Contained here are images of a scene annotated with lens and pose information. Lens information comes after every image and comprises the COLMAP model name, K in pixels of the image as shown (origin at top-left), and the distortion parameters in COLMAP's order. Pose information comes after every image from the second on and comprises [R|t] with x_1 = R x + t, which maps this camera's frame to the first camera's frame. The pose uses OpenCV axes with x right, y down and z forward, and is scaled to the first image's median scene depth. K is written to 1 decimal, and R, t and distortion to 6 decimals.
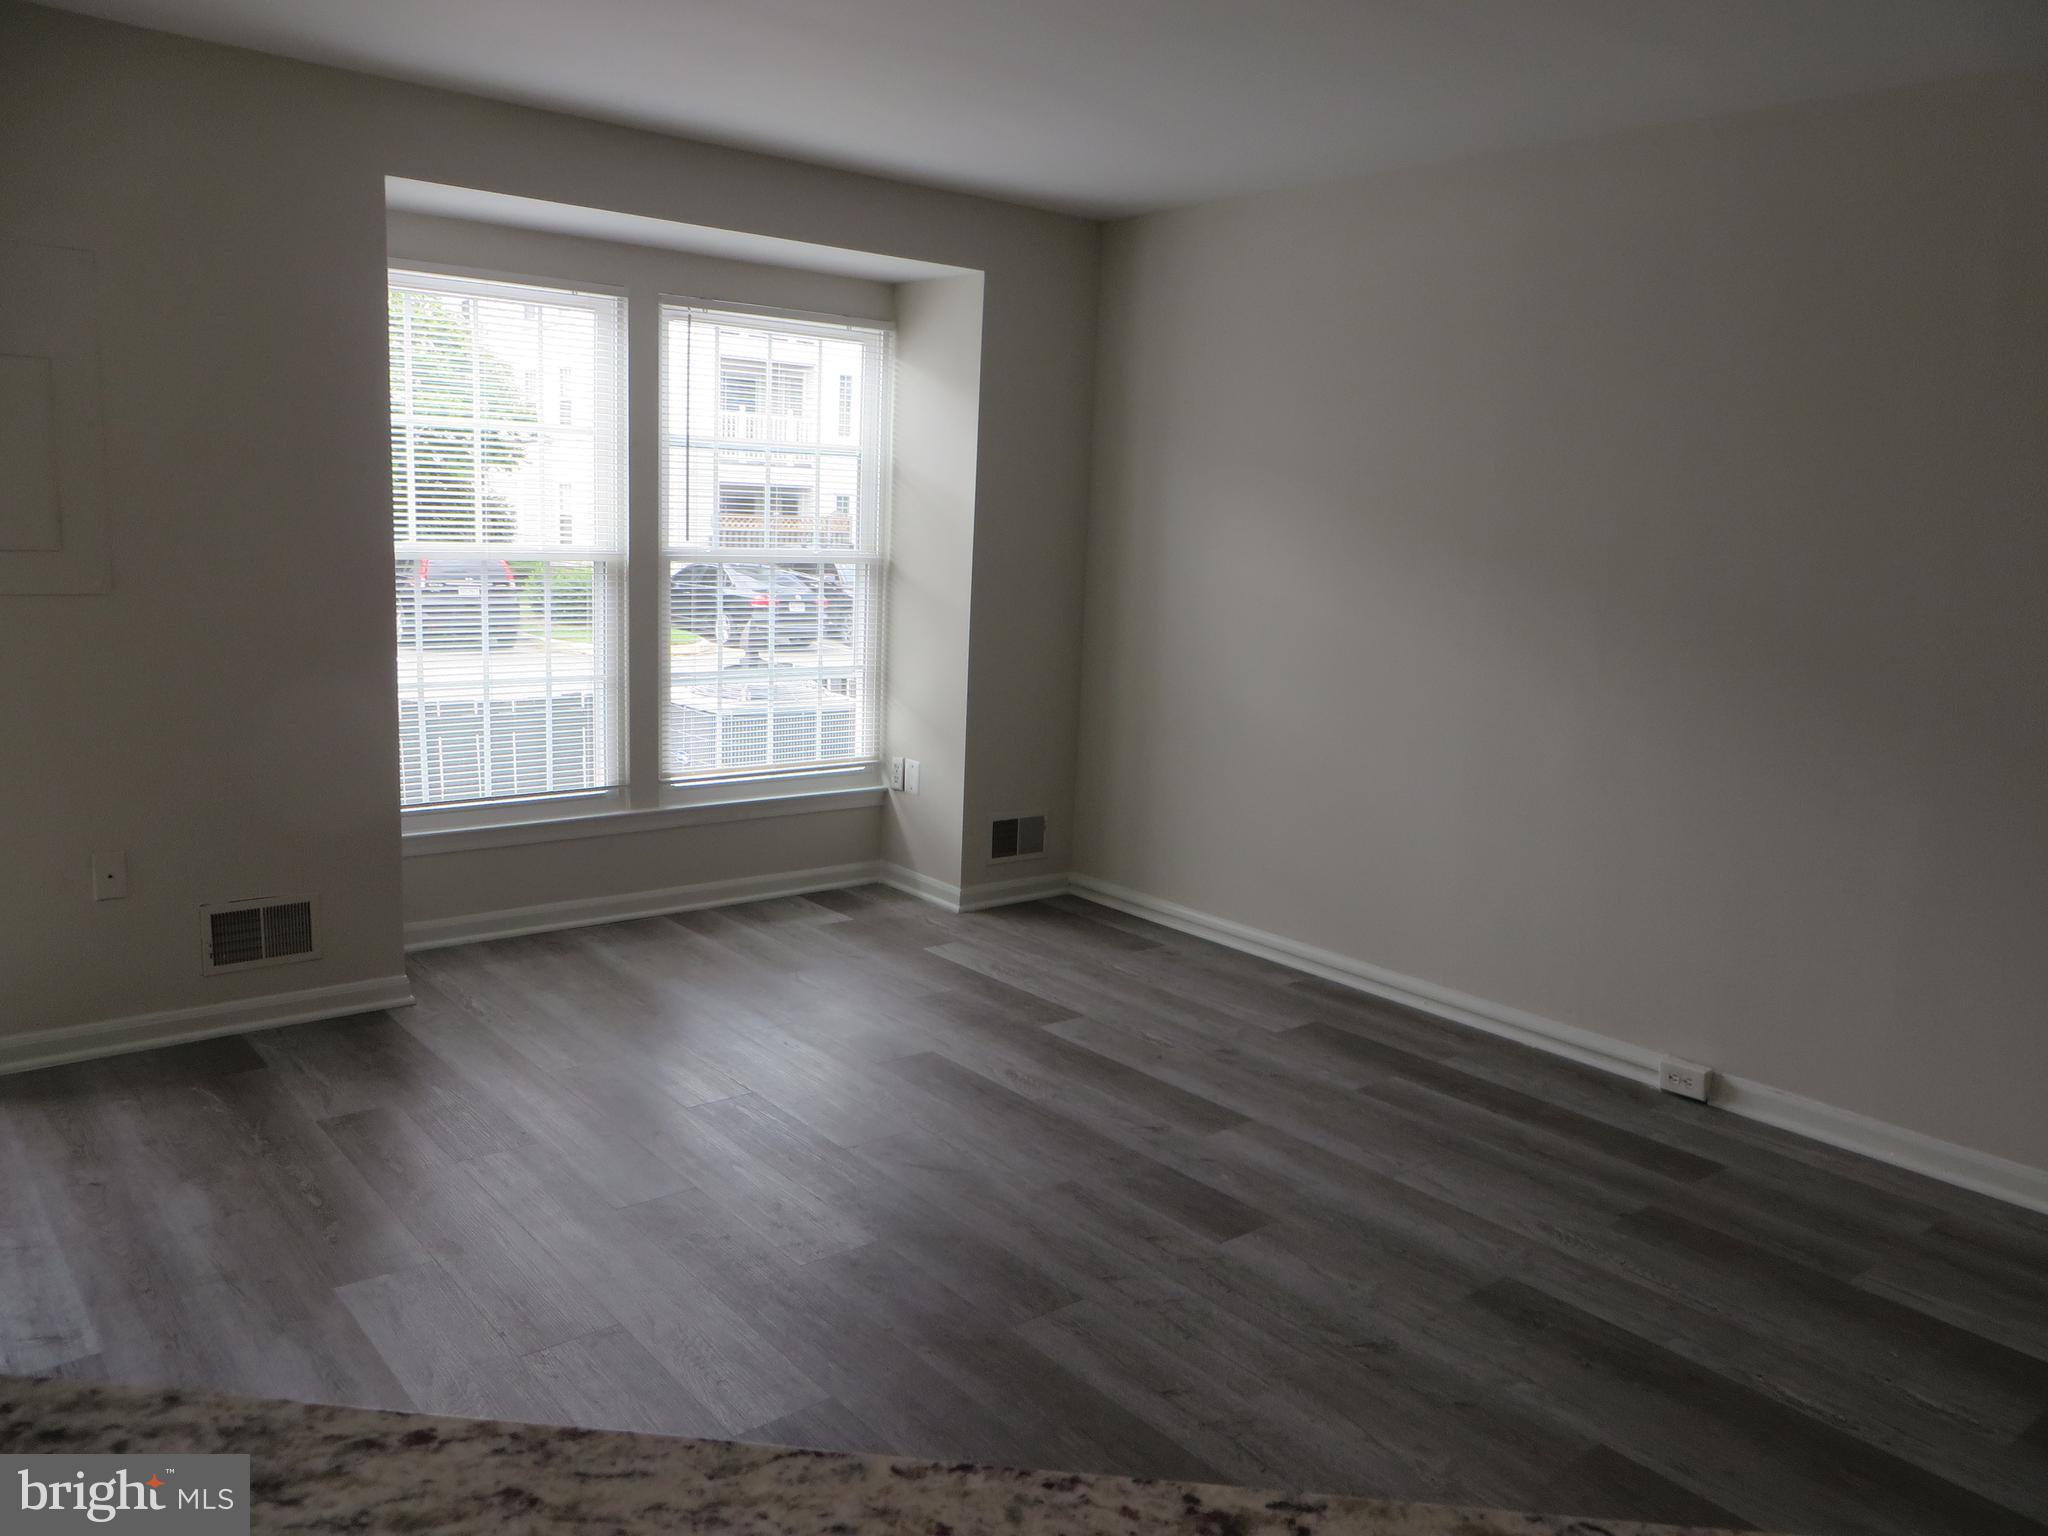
lens RADIAL K [[1532.2, 0, 1017.9], [0, 1532.2, 776.1], [0, 0, 1]] dist [-0.009004, -0.002403]
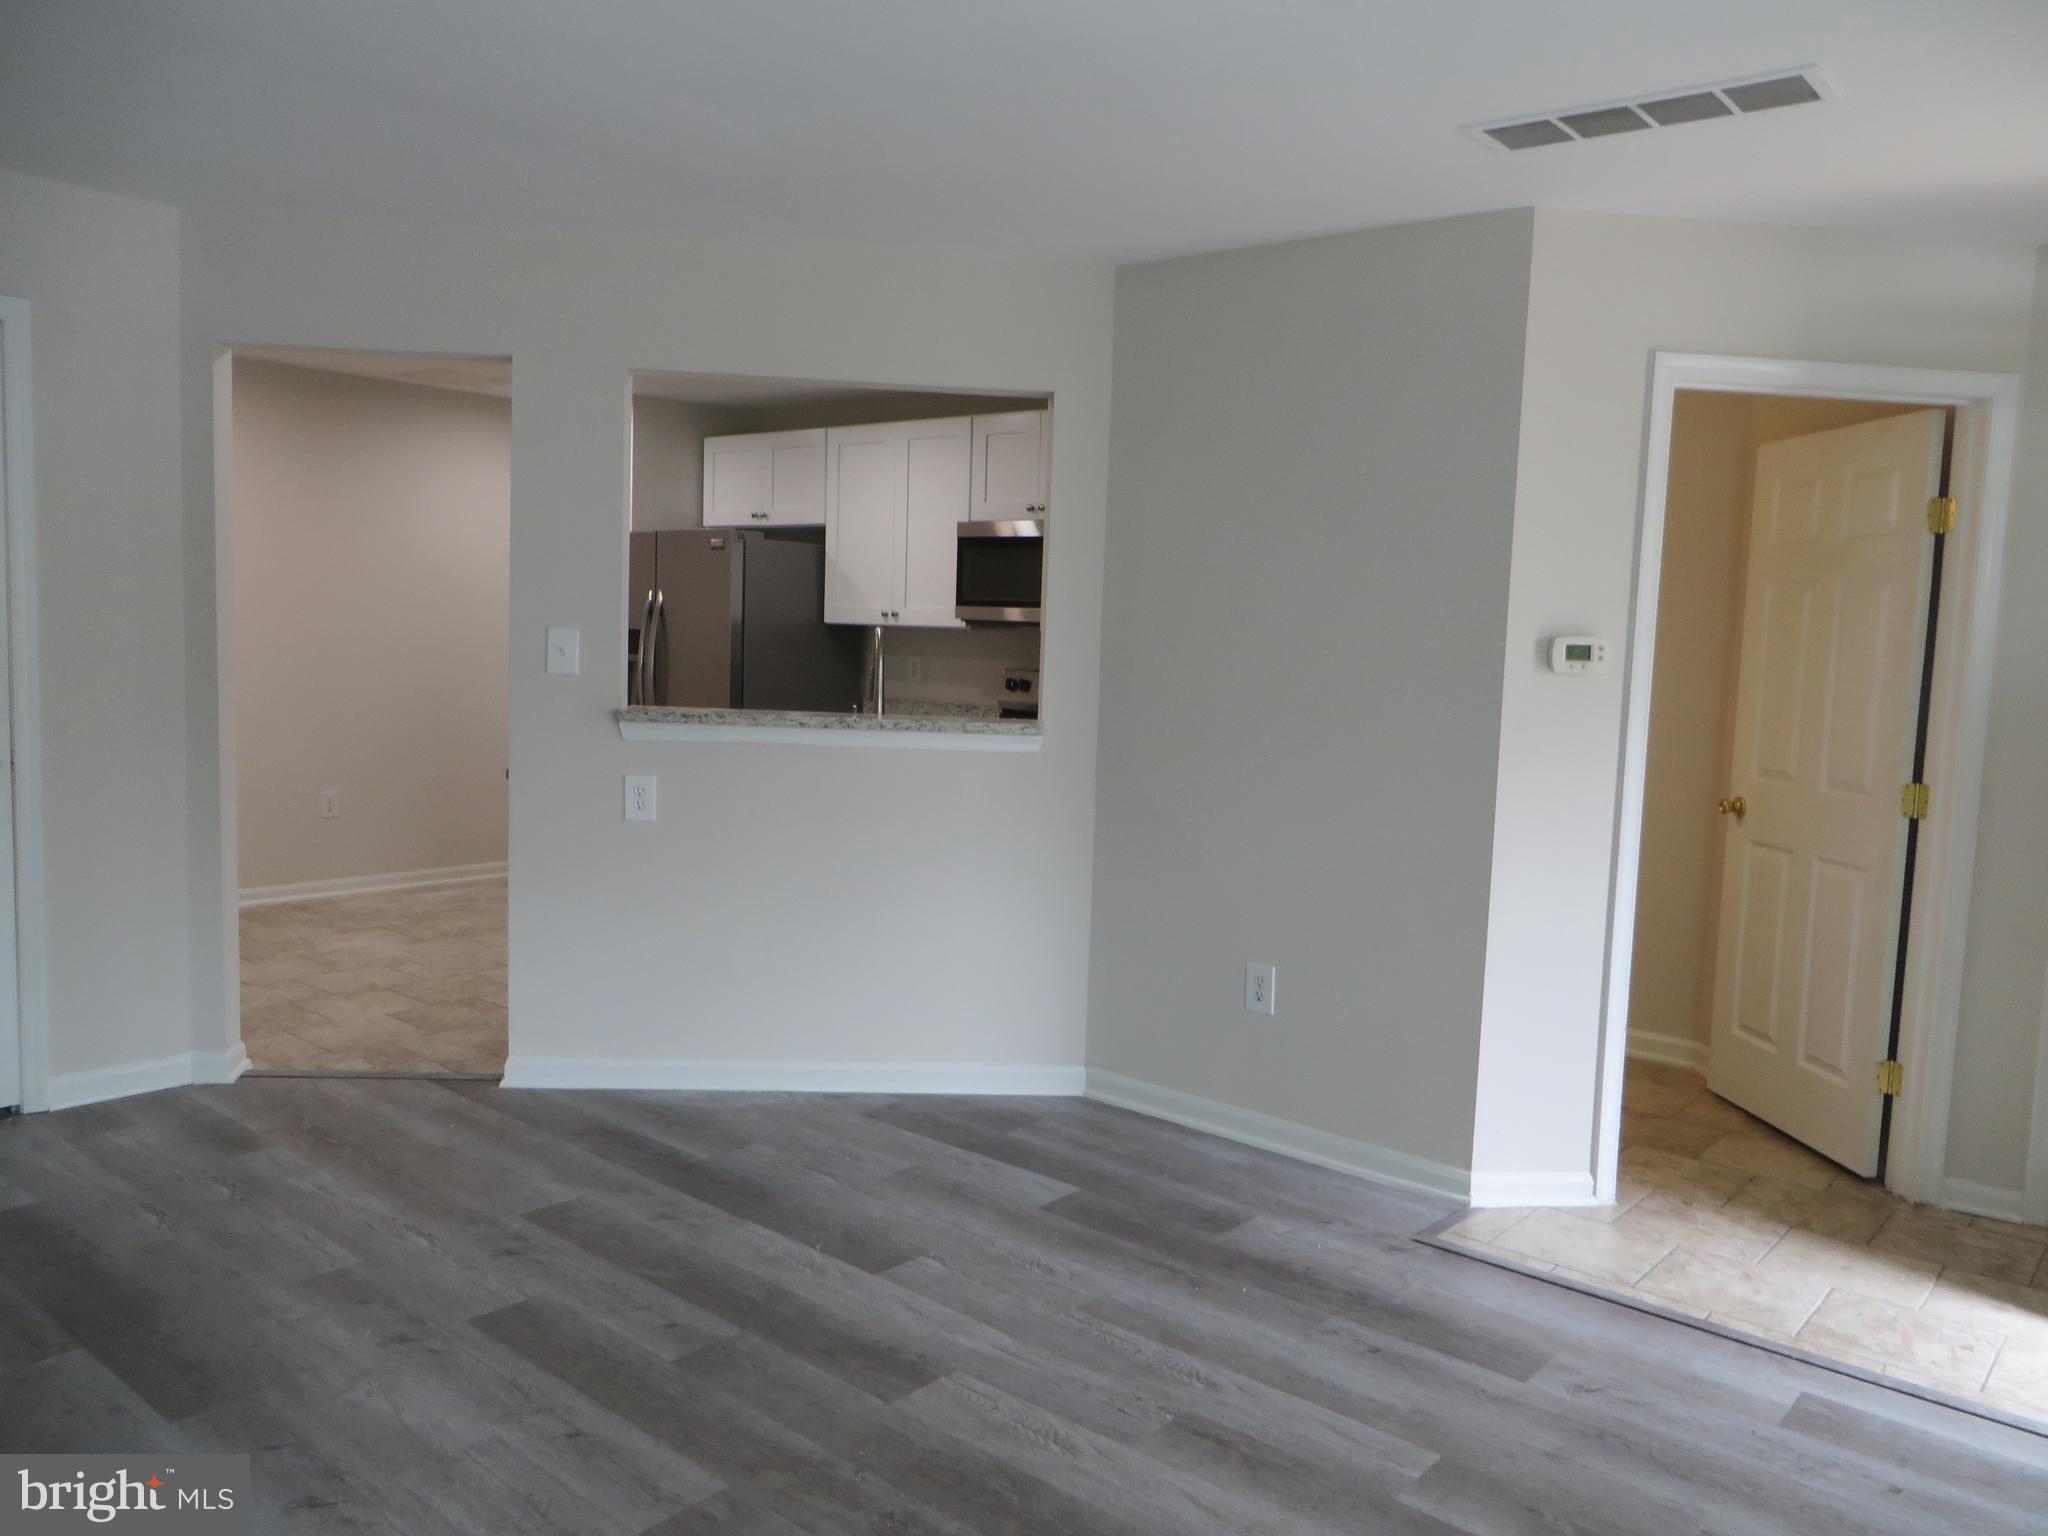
lens RADIAL K [[1532.2, 0, 1022.1], [0, 1532.2, 768.5], [0, 0, 1]] dist [-0.009004, -0.002403]
pose [[-0.979750, -0.056770, -0.192010, 0.012677], [-0.105544, 0.961345, 0.254314, -0.166937], [0.170151, 0.269429, -0.947869, 0.969681]]
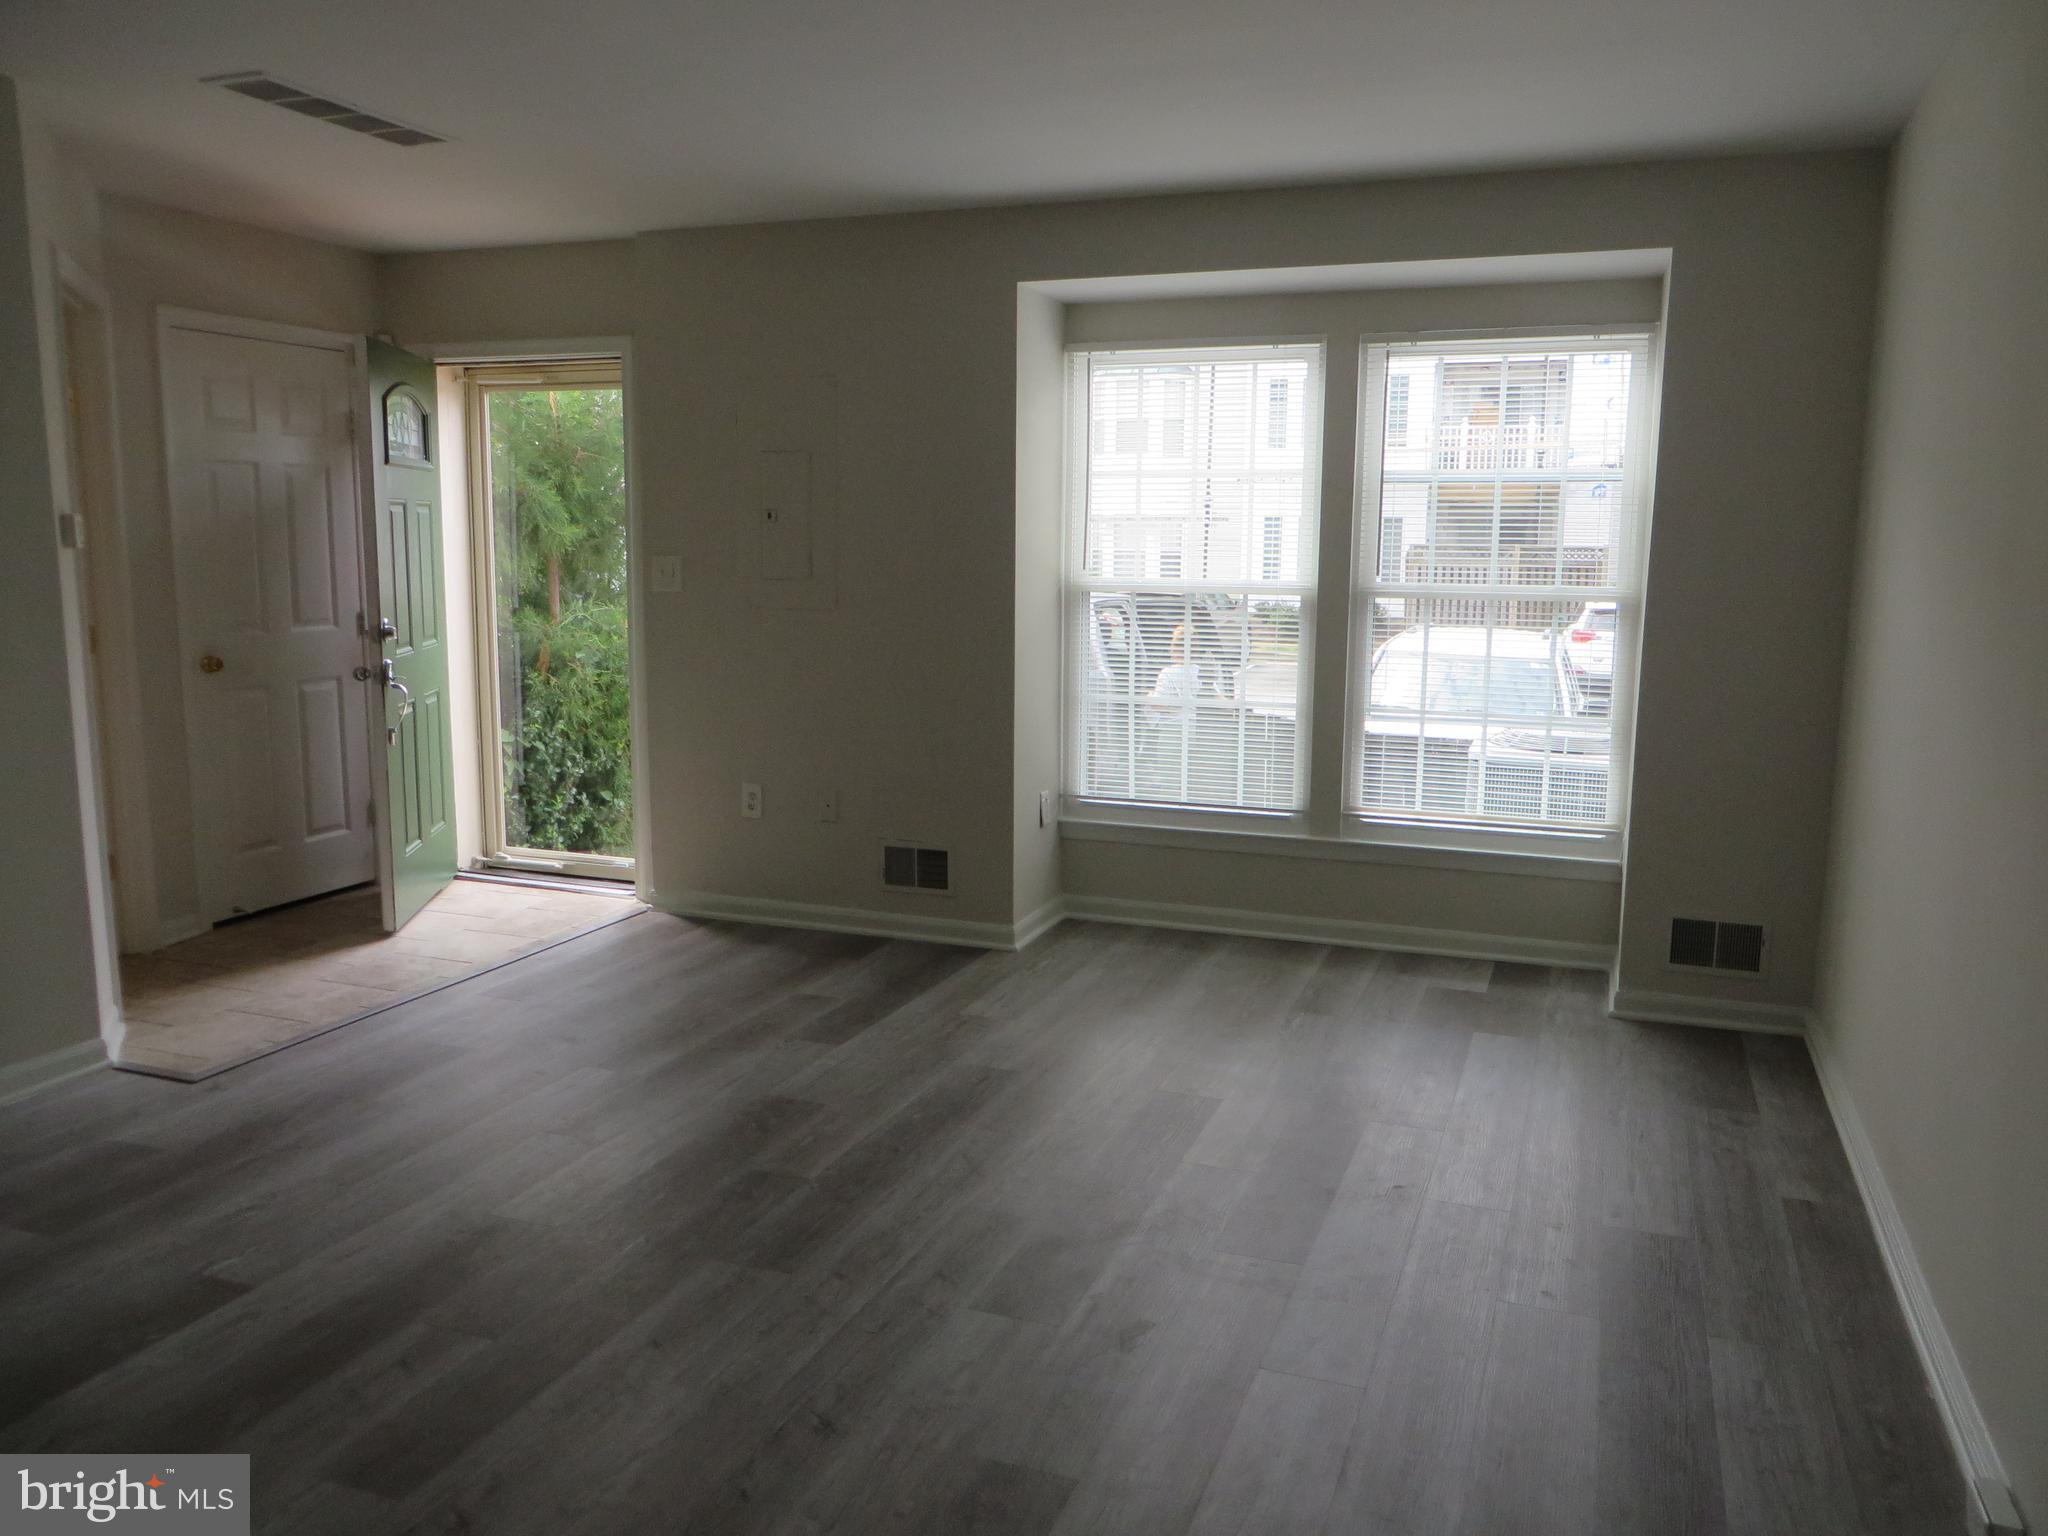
lens RADIAL K [[1532.2, 0, 1037.5], [0, 1532.2, 769.0], [0, 0, 1]] dist [-0.009004, -0.002403]
pose [[0.504183, 0.097879, -0.858032, 0.561151], [-0.136272, 0.990126, 0.032873, -0.032807], [0.852778, 0.100351, 0.512542, 0.323651]]
